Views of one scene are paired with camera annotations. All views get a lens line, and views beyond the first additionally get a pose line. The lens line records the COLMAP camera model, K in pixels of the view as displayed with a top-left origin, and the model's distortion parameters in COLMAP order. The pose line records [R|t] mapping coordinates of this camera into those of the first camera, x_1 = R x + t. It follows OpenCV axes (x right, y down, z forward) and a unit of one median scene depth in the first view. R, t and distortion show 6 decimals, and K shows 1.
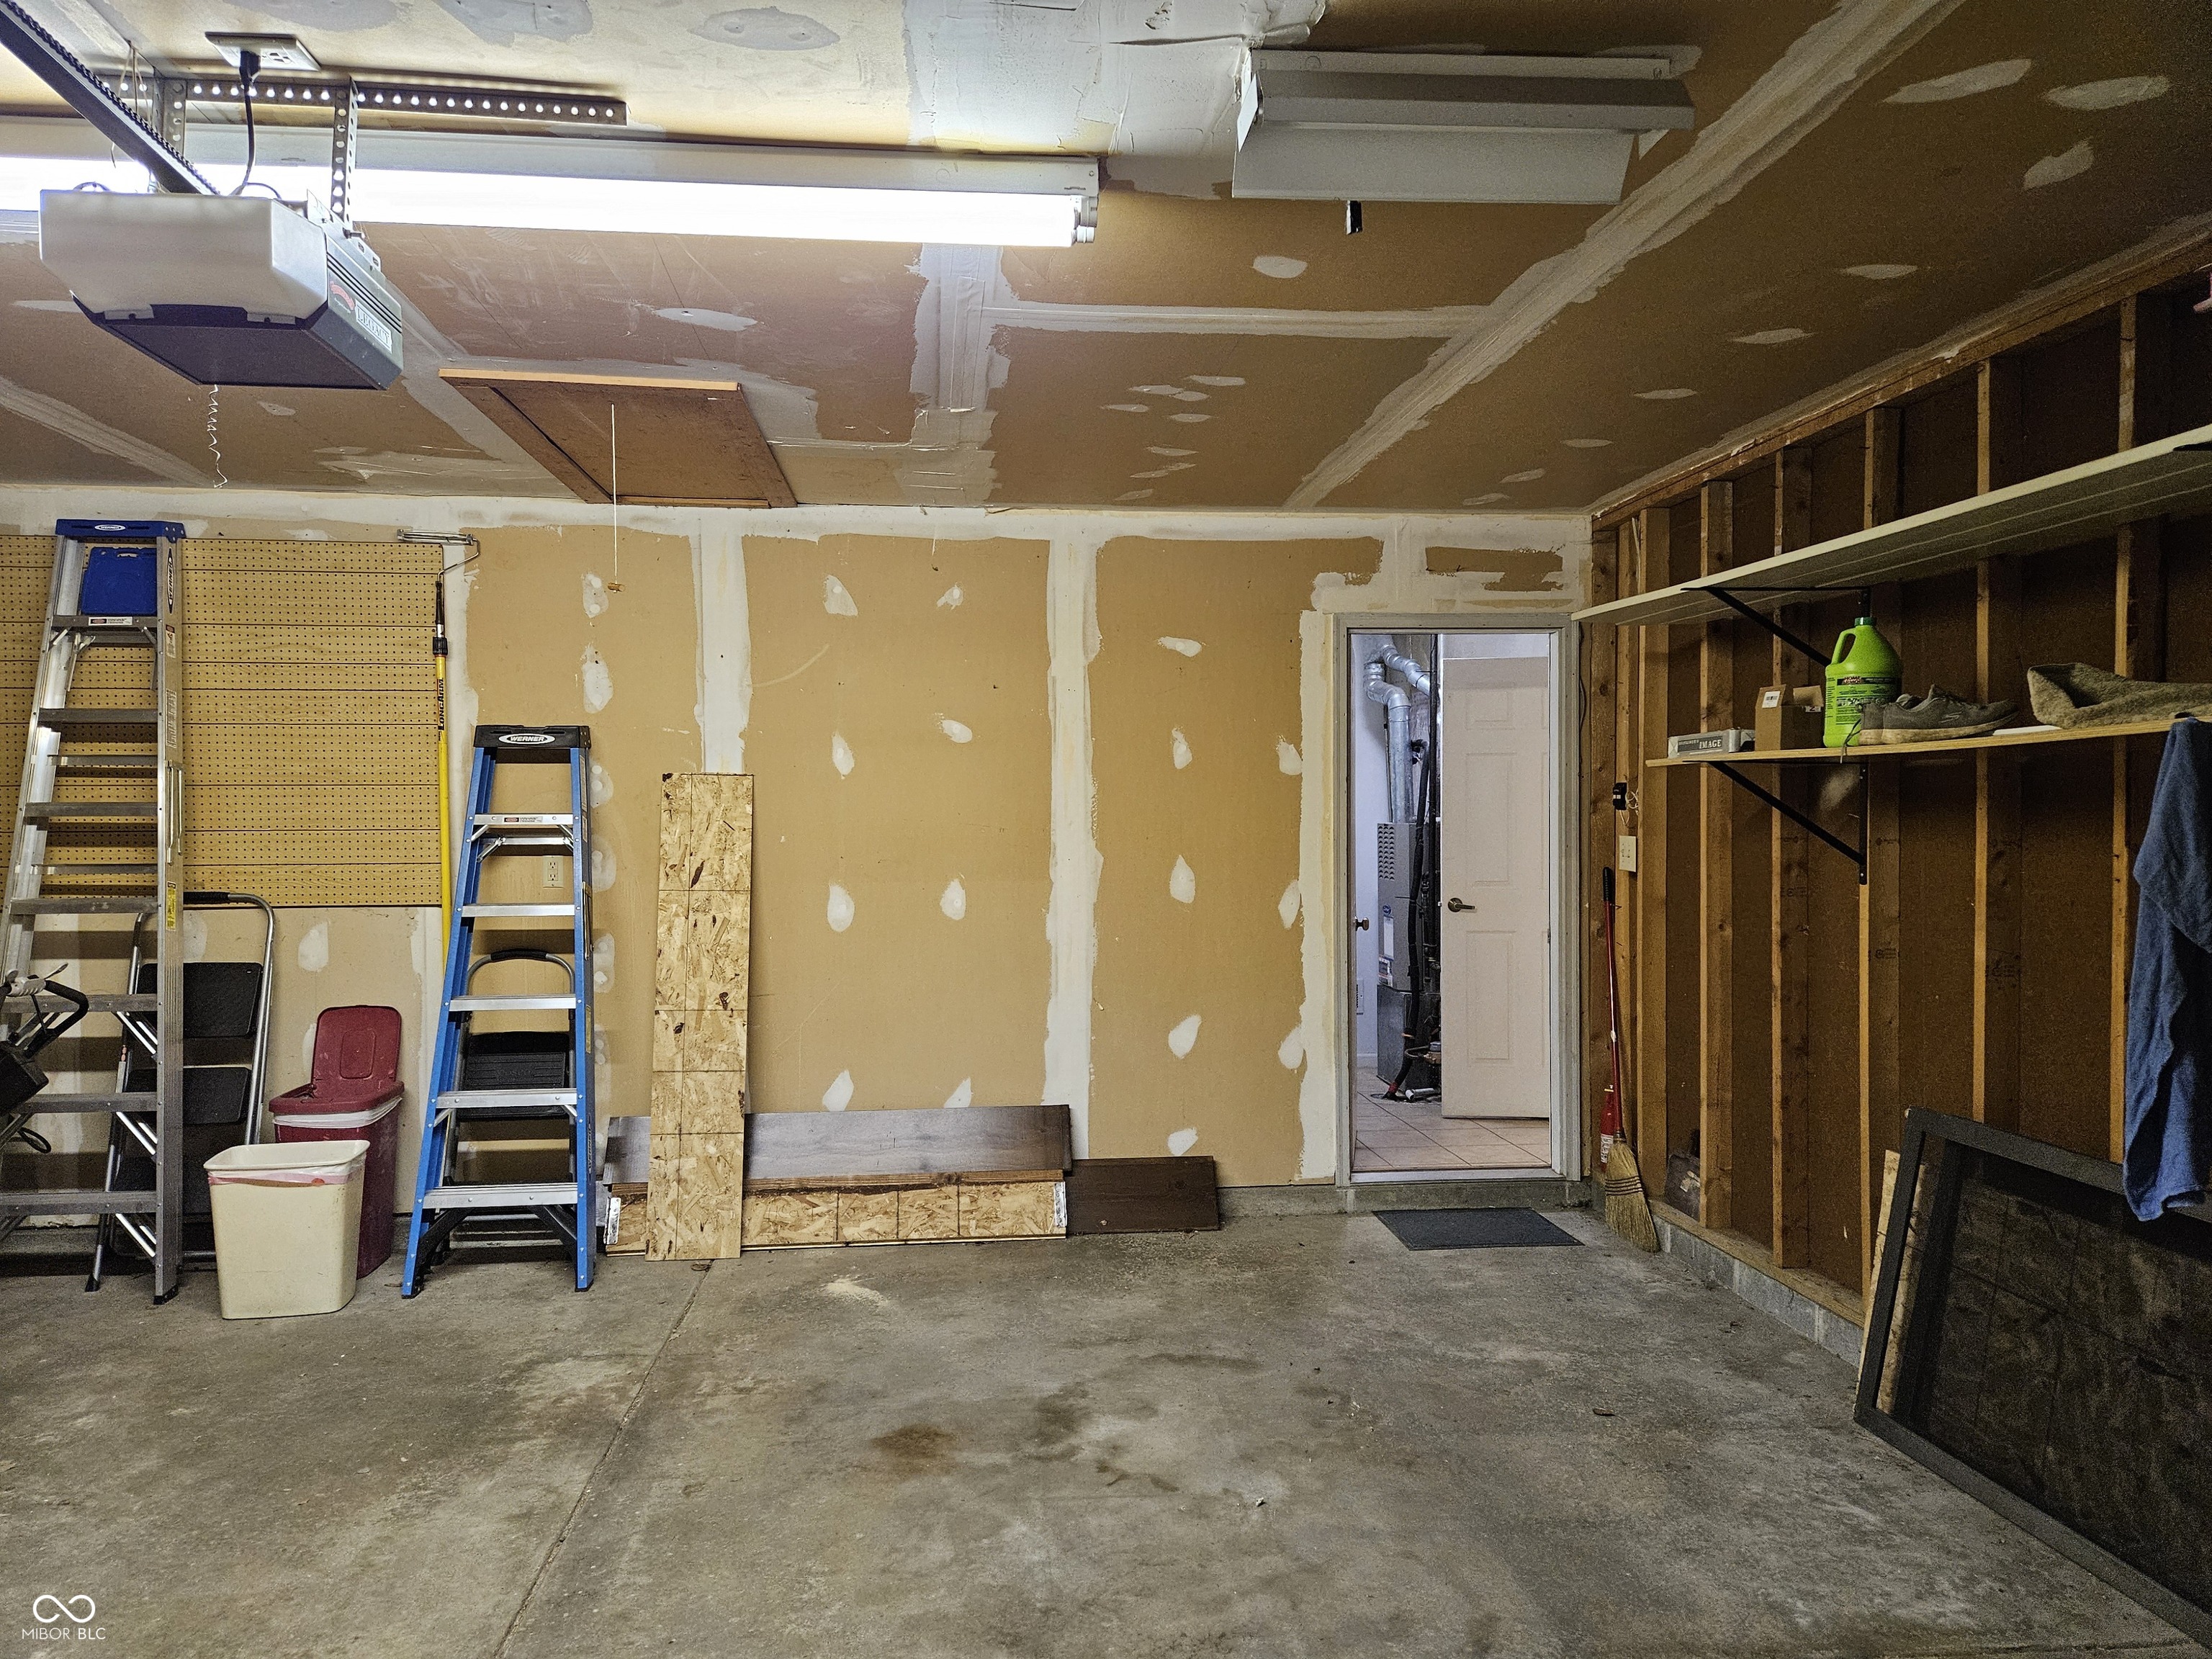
lens RADIAL K [[1462.3, 0, 1092.6], [0, 1462.3, 836.0], [0, 0, 1]] dist [0.092515, -0.078166]
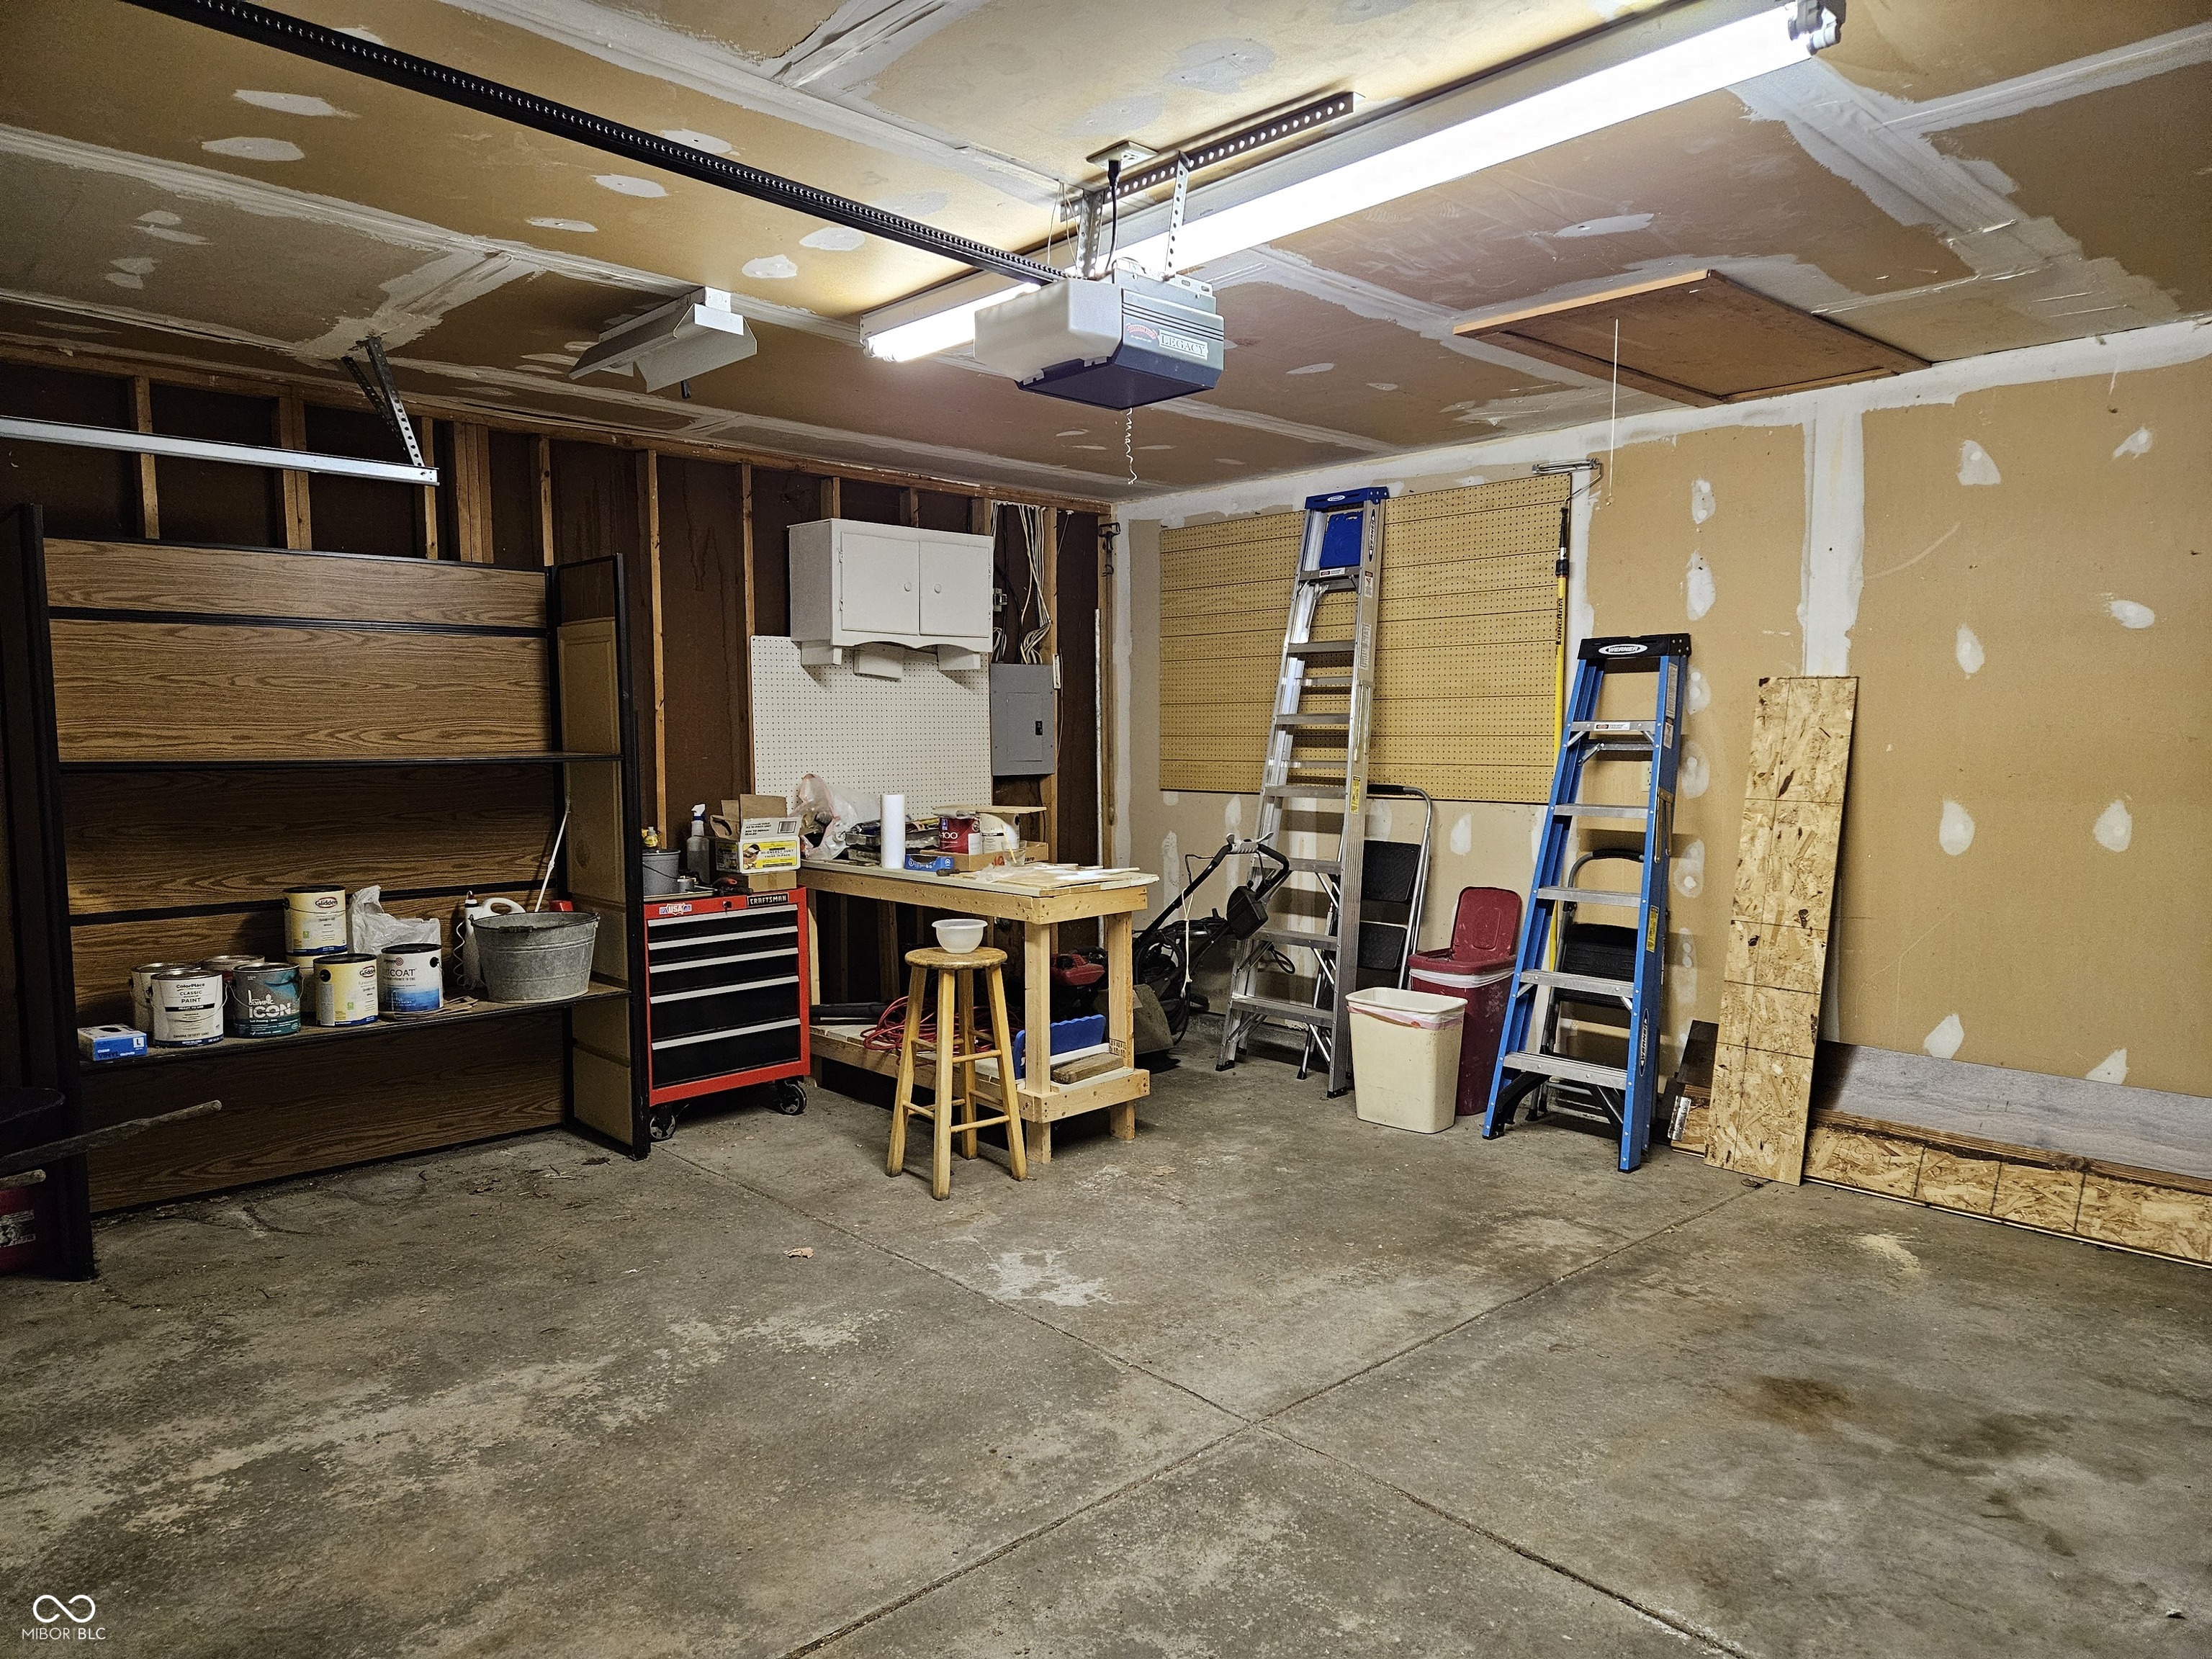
lens RADIAL K [[1462.3, 0, 1092.6], [0, 1462.3, 836.0], [0, 0, 1]] dist [0.092515, -0.078166]
pose [[0.605082, 0.060763, -0.793841, 0.233516], [-0.013470, 0.997722, 0.066101, 0.002286], [0.796049, -0.029304, 0.604522, 0.061934]]
